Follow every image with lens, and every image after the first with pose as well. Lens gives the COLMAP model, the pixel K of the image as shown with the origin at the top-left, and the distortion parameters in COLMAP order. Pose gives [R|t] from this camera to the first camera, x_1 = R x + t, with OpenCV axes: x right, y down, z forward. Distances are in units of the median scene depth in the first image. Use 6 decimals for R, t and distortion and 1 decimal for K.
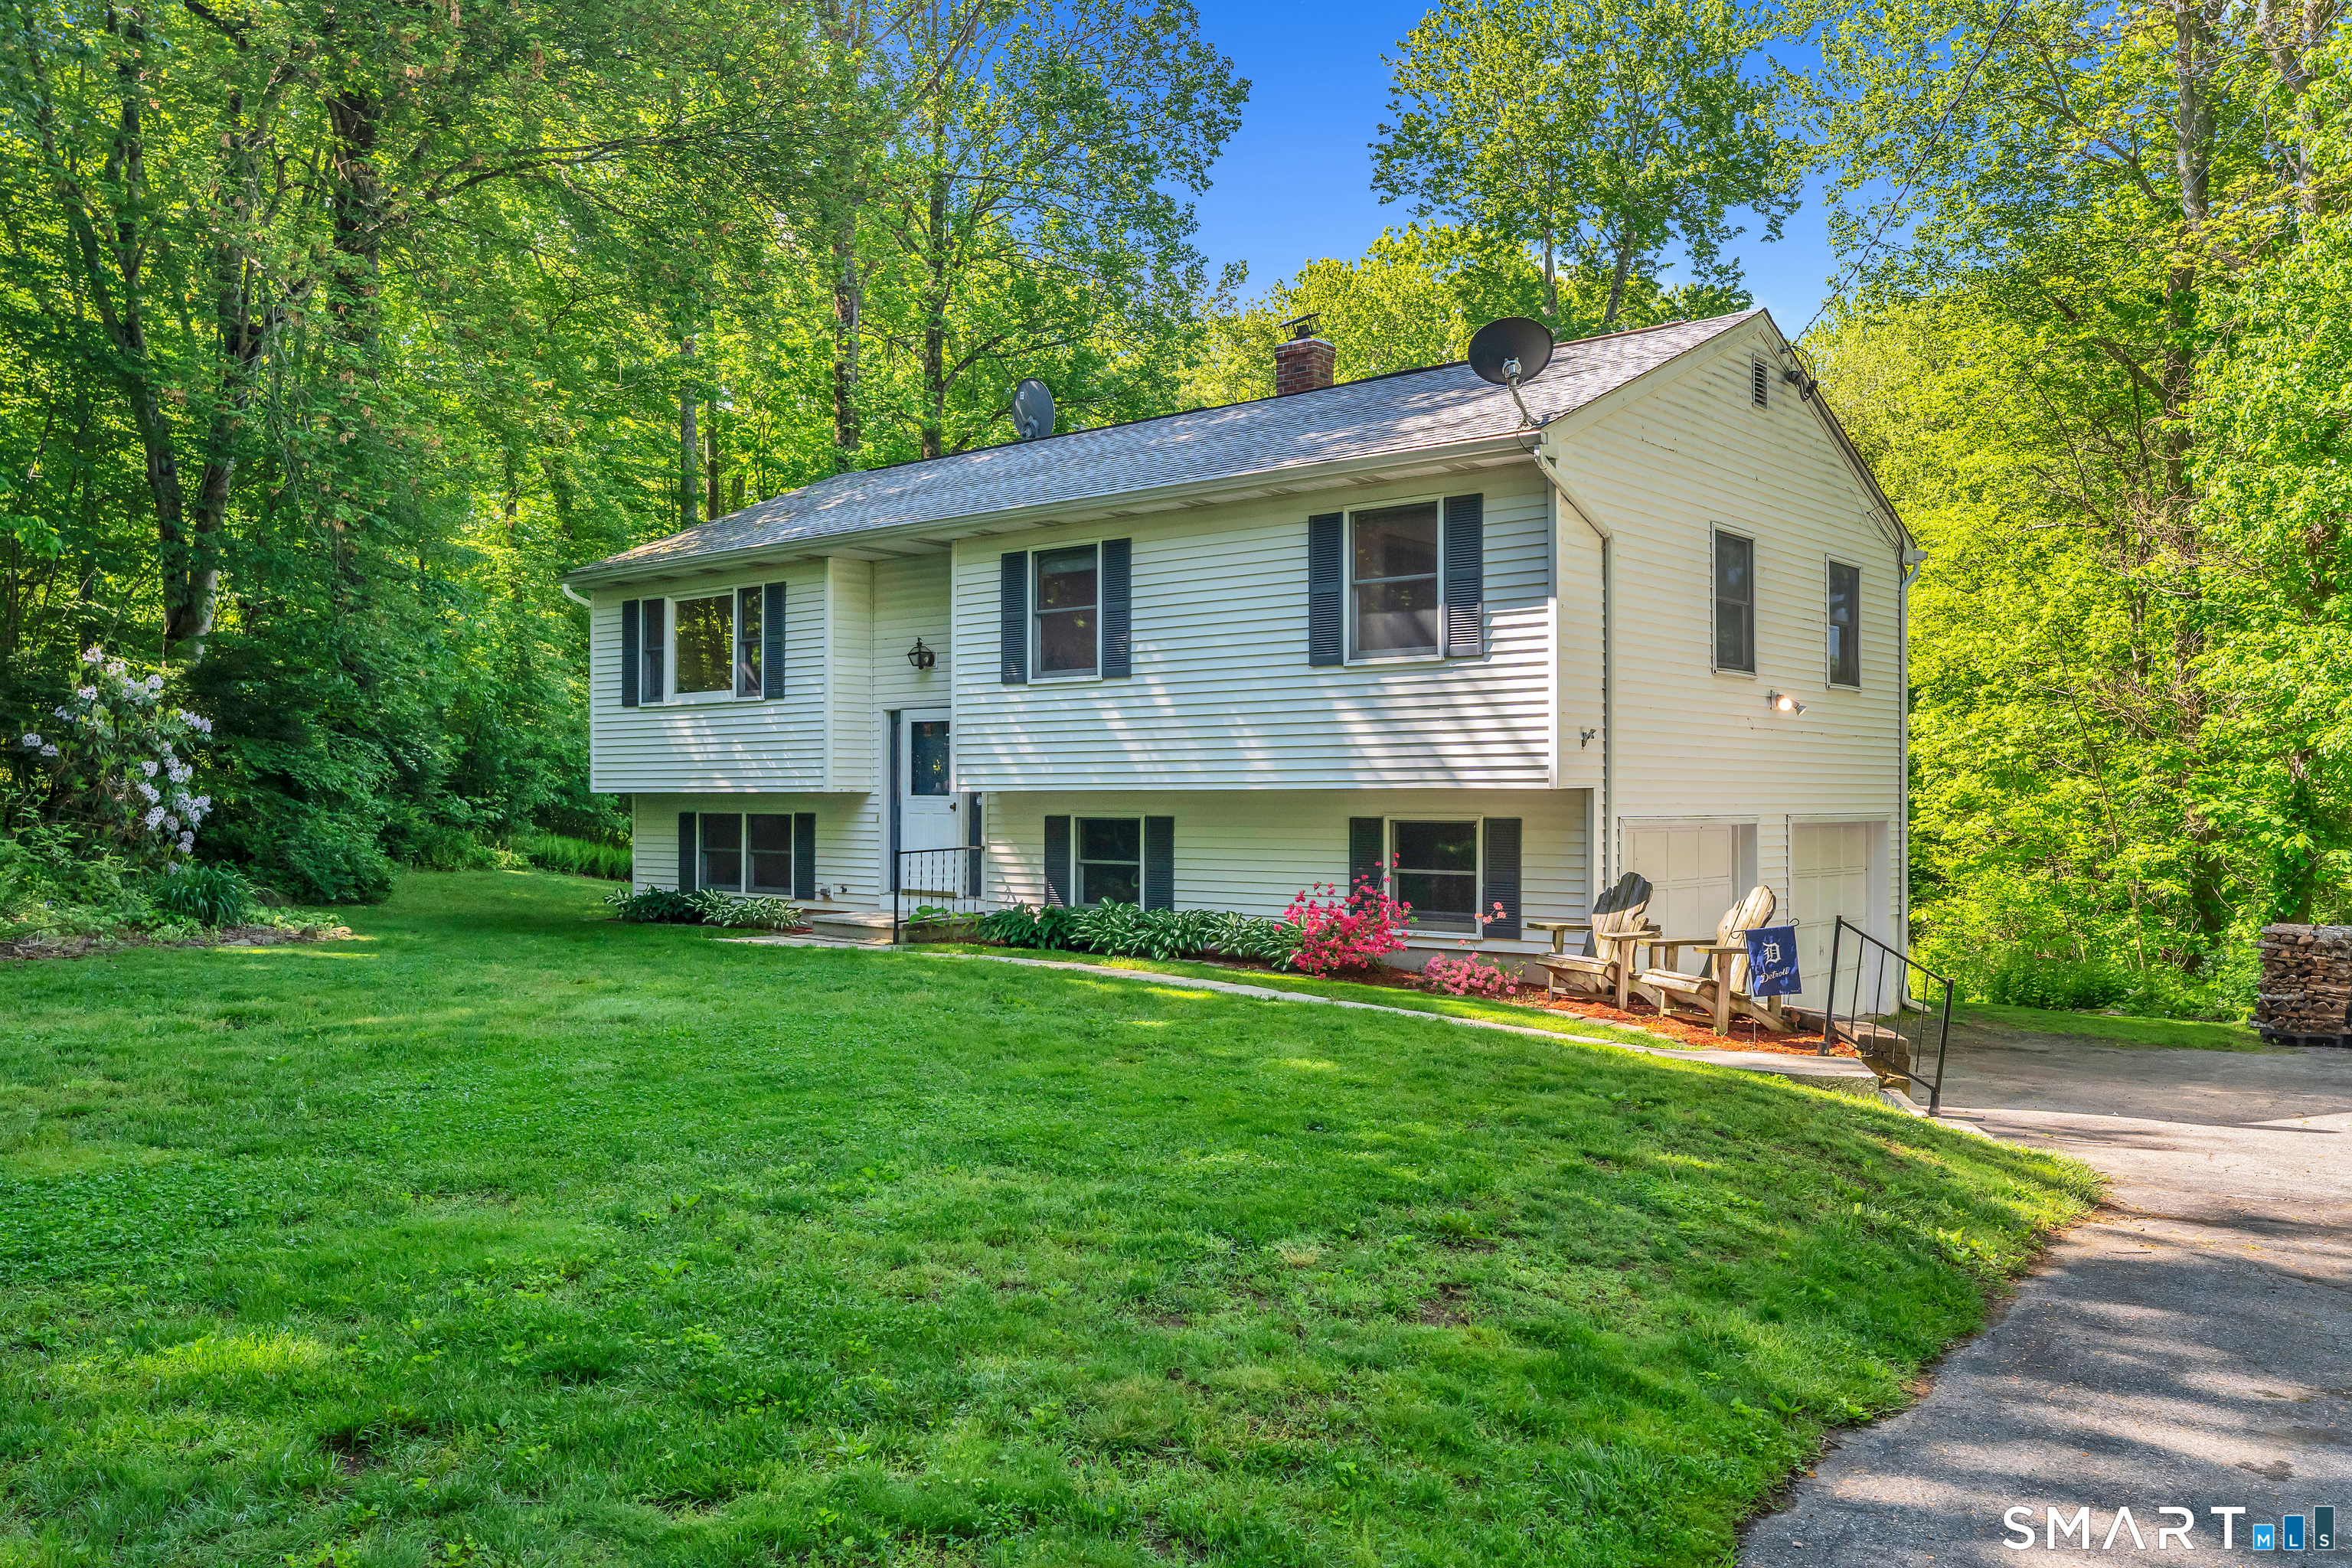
lens RADIAL K [[1720.2, 0, 1176.0], [0, 1720.2, 784.0], [0, 0, 1]] dist [0.000048, -0.000712]
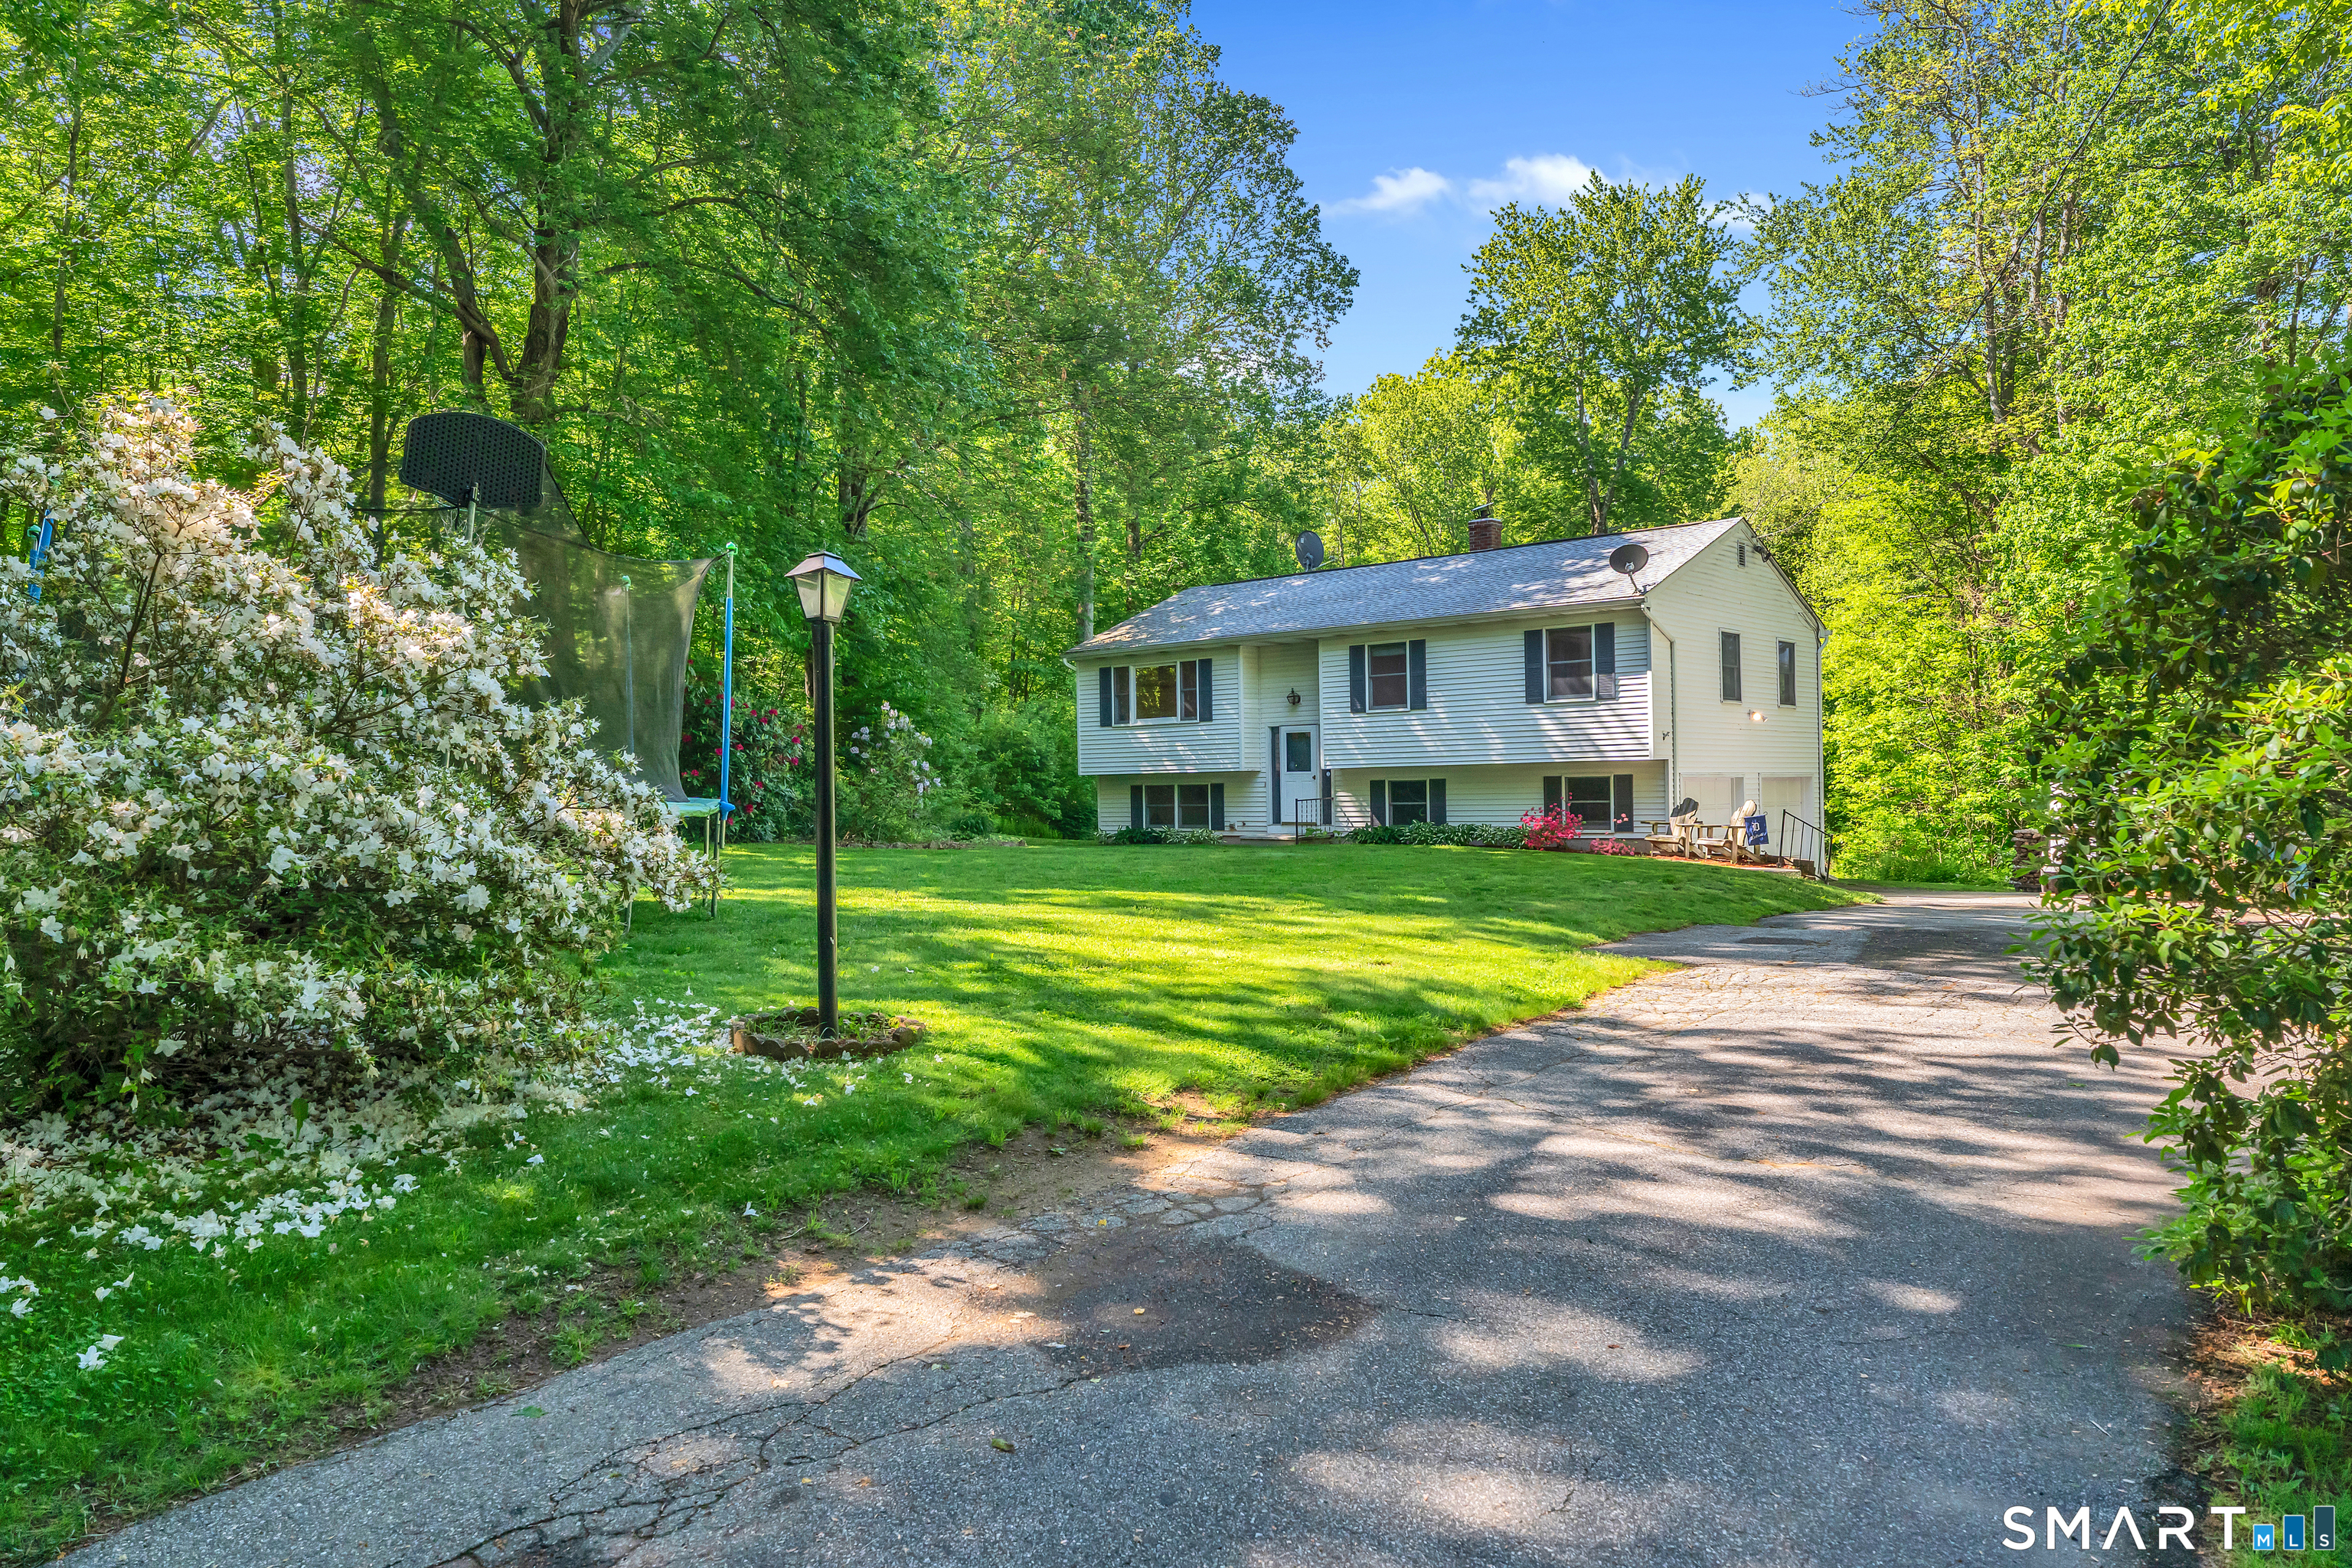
lens RADIAL K [[1487.5, 0, 1176.0], [0, 1487.5, 784.0], [0, 0, 1]] dist [0.001136, 0.000542]
pose [[0.999561, -0.016800, -0.024401, -0.236201], [0.016901, 0.999849, 0.003924, 0.011402], [0.024331, -0.004335, 0.999695, -0.628656]]
